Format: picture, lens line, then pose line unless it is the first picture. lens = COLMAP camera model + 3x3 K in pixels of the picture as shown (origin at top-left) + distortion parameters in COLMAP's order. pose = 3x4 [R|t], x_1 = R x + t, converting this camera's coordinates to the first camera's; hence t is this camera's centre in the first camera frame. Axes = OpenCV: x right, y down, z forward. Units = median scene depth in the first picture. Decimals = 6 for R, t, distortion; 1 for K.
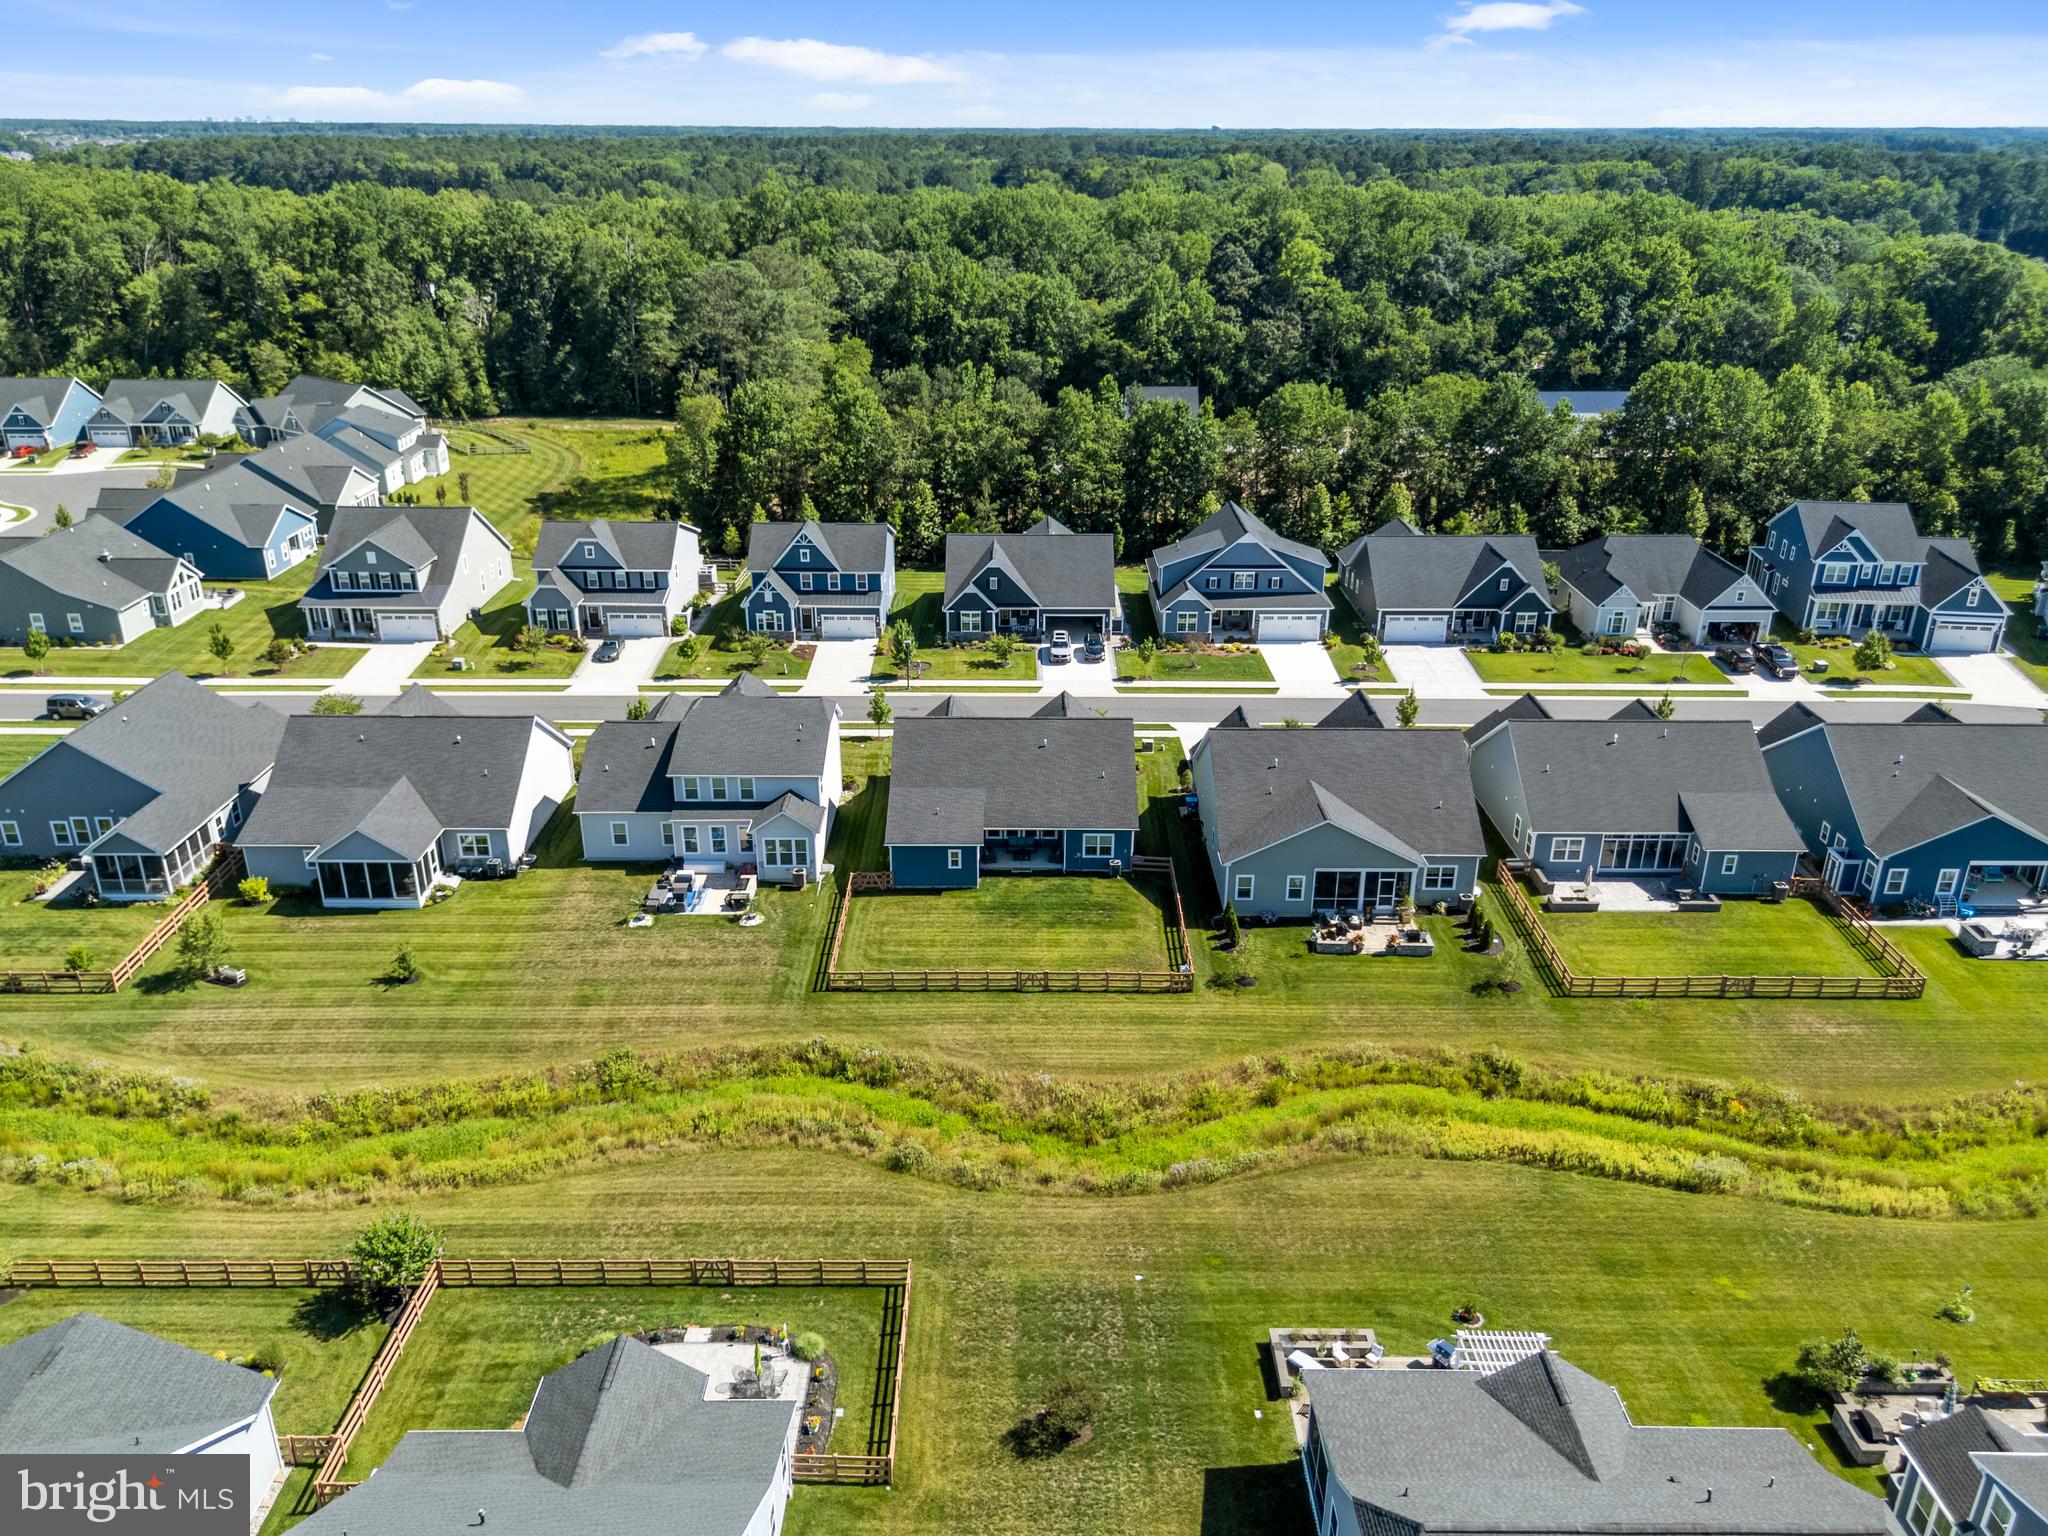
lens RADIAL K [[1506.7, 0, 1031.6], [0, 1506.7, 741.5], [0, 0, 1]] dist [0.092364, -0.152354]
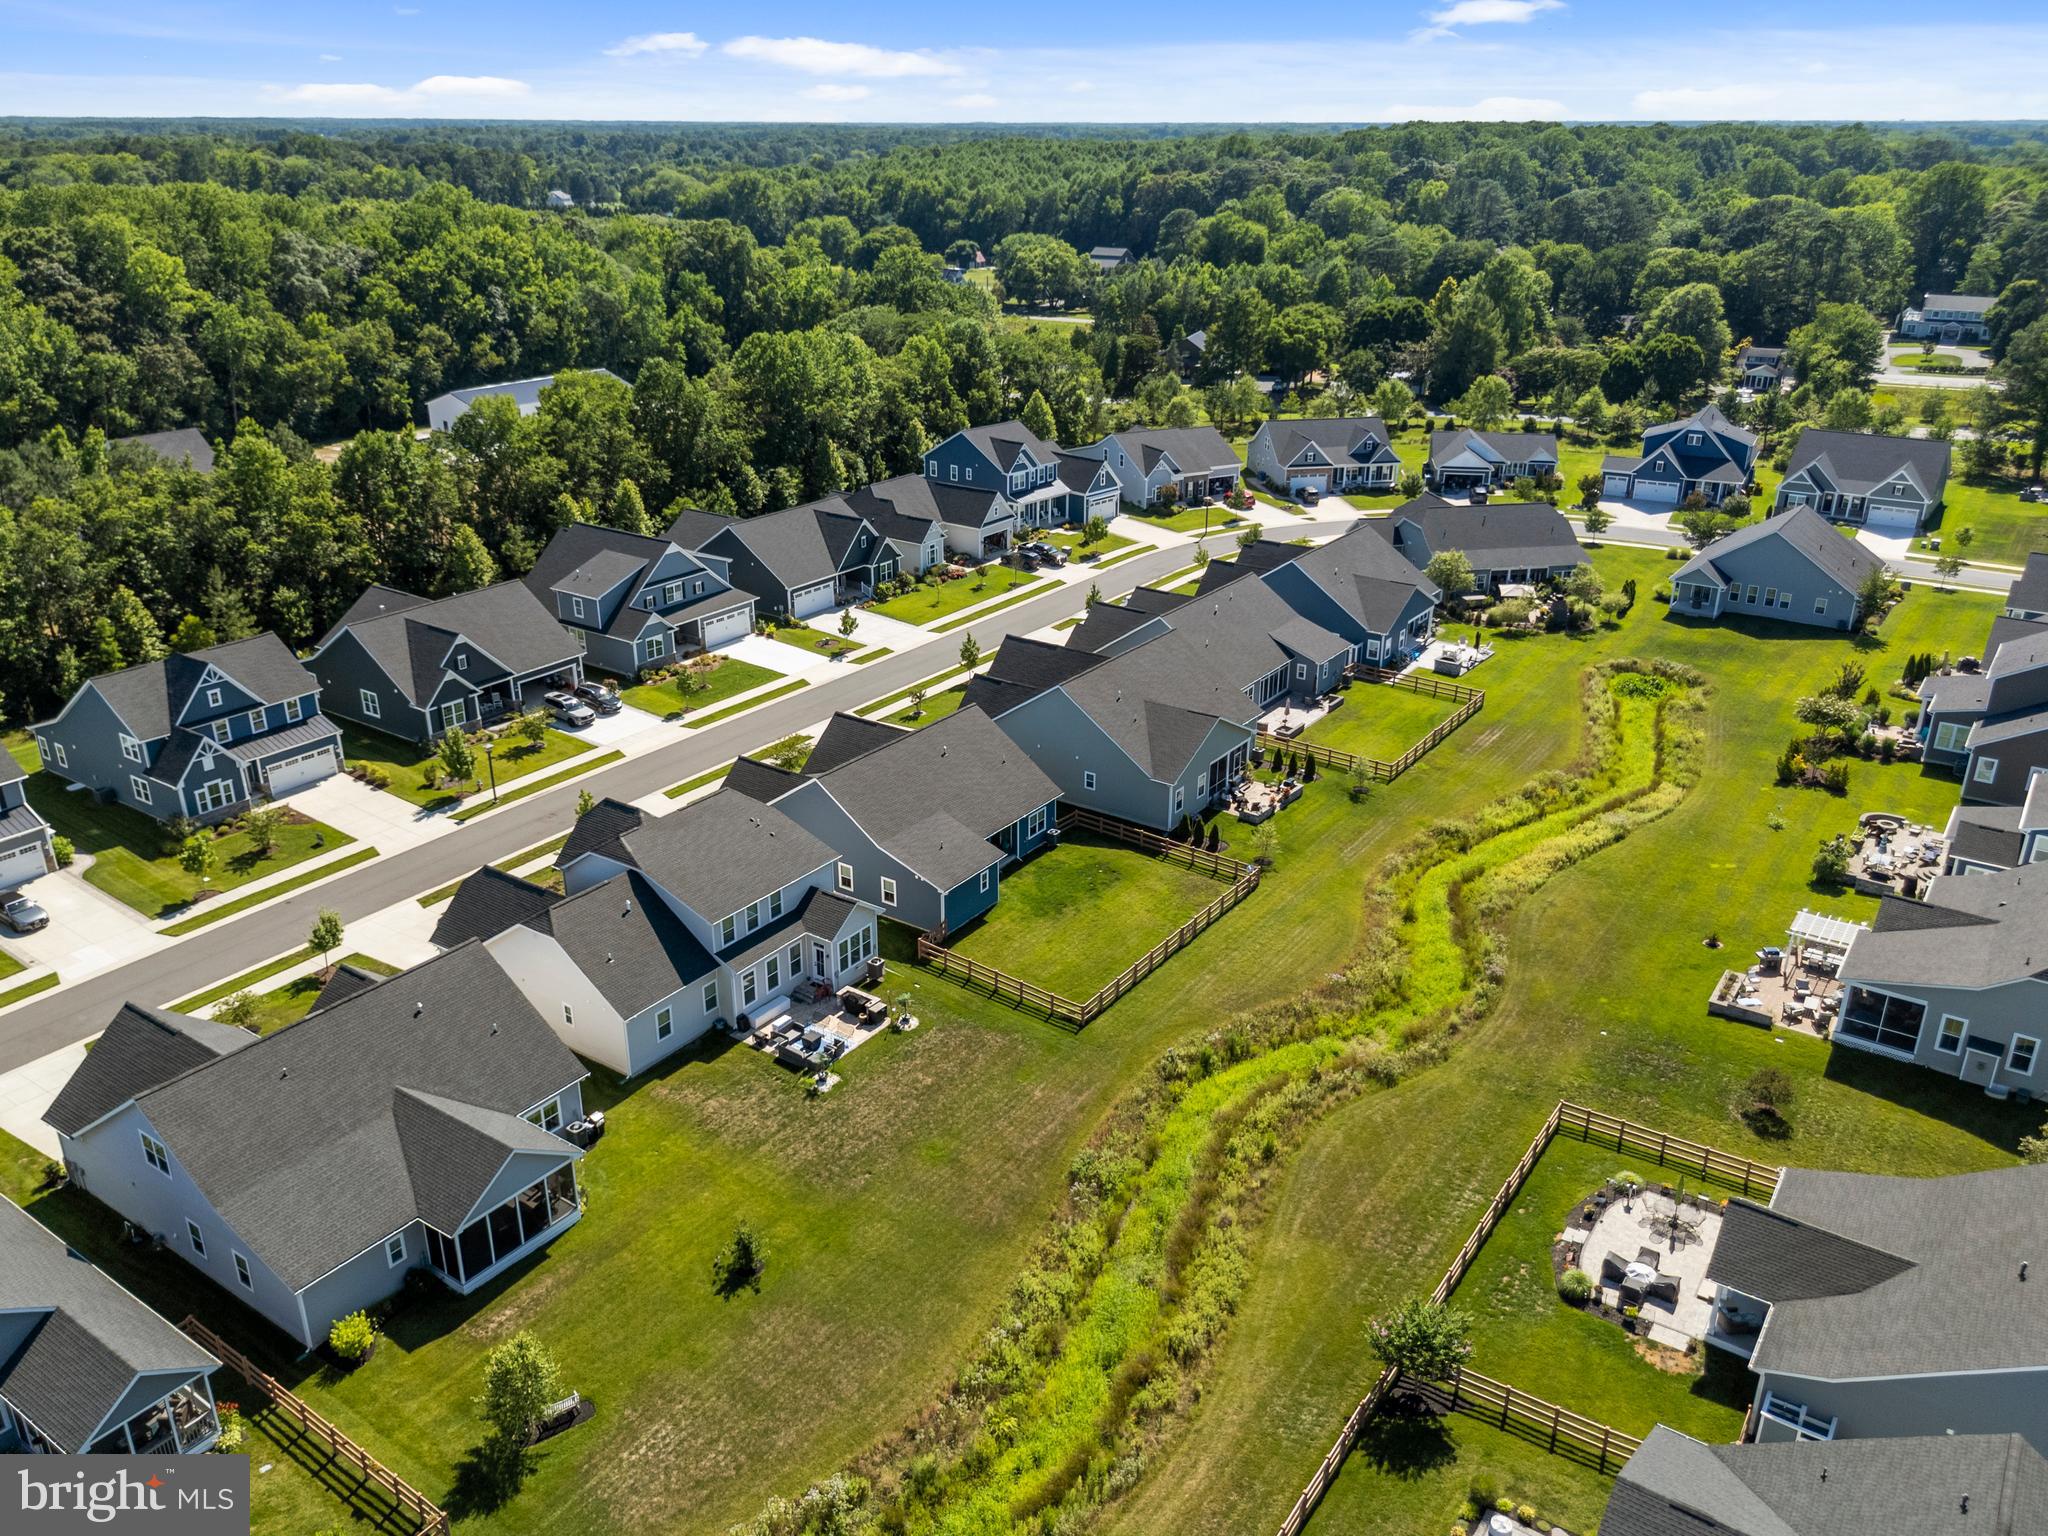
lens RADIAL K [[1519.8, 0, 1024.0], [0, 1519.8, 768.0], [0, 0, 1]] dist [0.072794, -0.103084]
pose [[0.575639, -0.317649, 0.753485, -0.523645], [0.303812, 0.938584, 0.163579, -0.099174], [-0.759169, 0.134755, 0.636791, 0.248048]]
